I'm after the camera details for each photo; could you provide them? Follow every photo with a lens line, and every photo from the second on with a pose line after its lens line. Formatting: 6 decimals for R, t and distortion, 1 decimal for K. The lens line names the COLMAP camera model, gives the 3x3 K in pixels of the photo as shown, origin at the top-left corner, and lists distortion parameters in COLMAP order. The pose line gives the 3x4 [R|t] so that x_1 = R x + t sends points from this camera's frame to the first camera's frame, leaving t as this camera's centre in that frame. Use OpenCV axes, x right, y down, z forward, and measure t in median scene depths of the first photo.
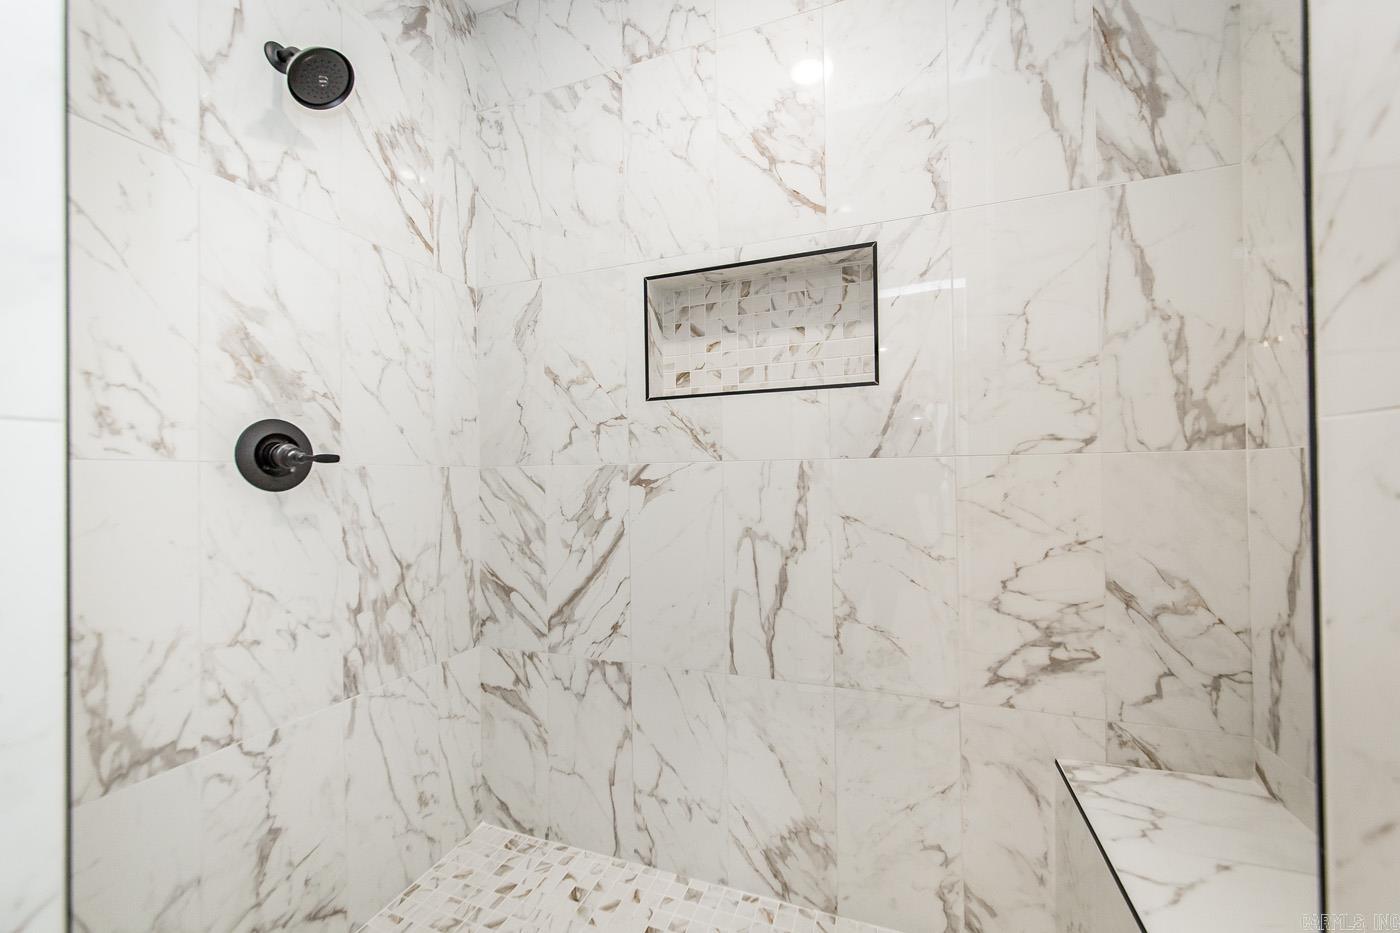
lens RADIAL K [[546.6, 0, 701.3], [0, 546.6, 469.4], [0, 0, 1]] dist [-0.006728, 0.000990]
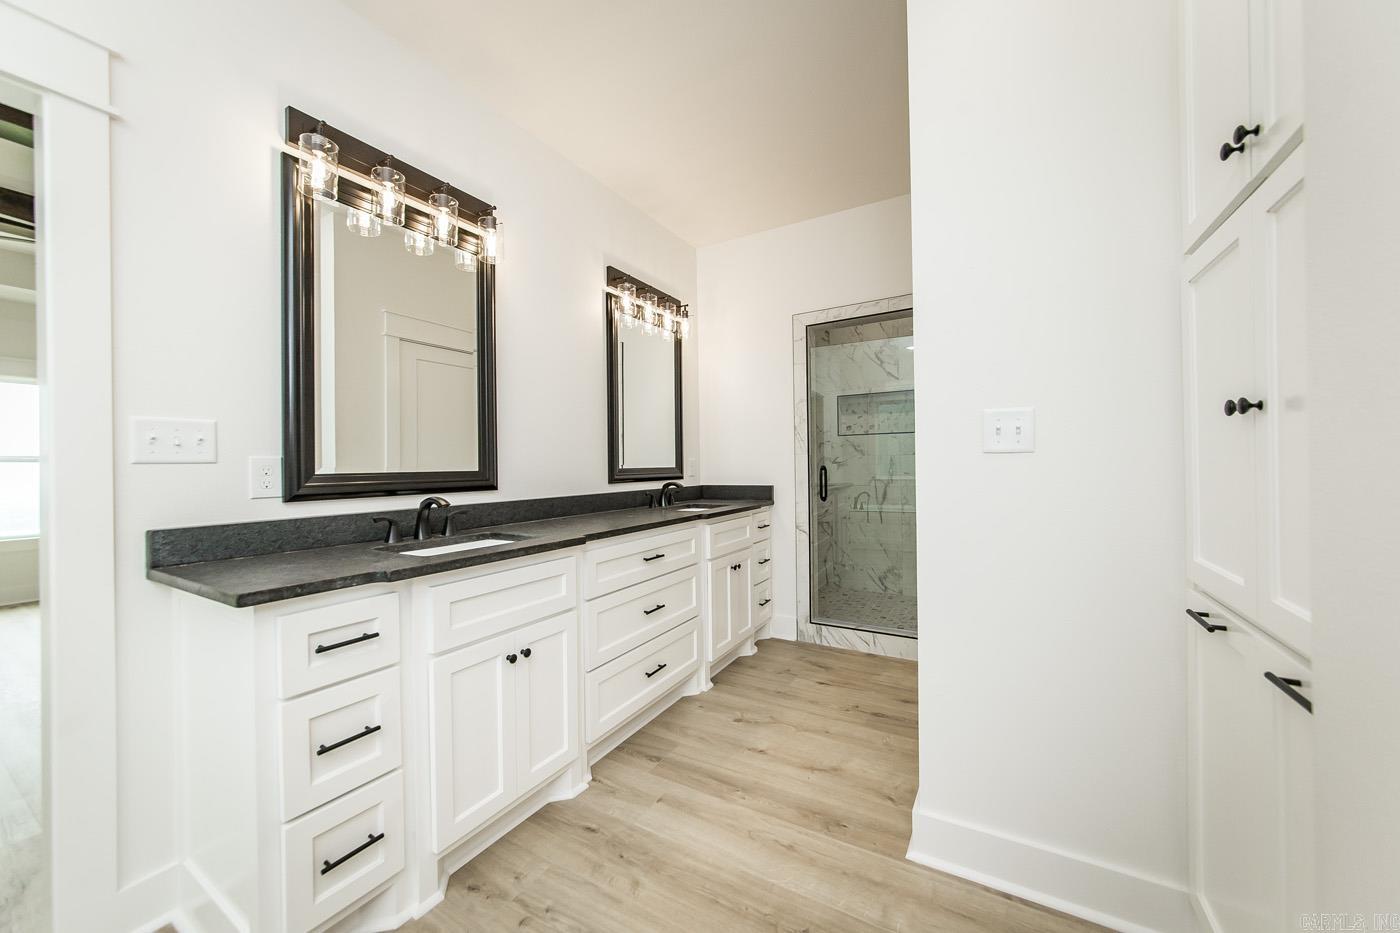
lens RADIAL K [[528.8, 0, 695.1], [0, 528.8, 463.0], [0, 0, 1]] dist [-0.002446, -0.000102]
pose [[0.984333, 0.002146, -0.176307, -0.376756], [-0.002683, 0.999992, -0.002810, 0.036797], [0.176299, 0.003239, 0.984331, -2.121688]]
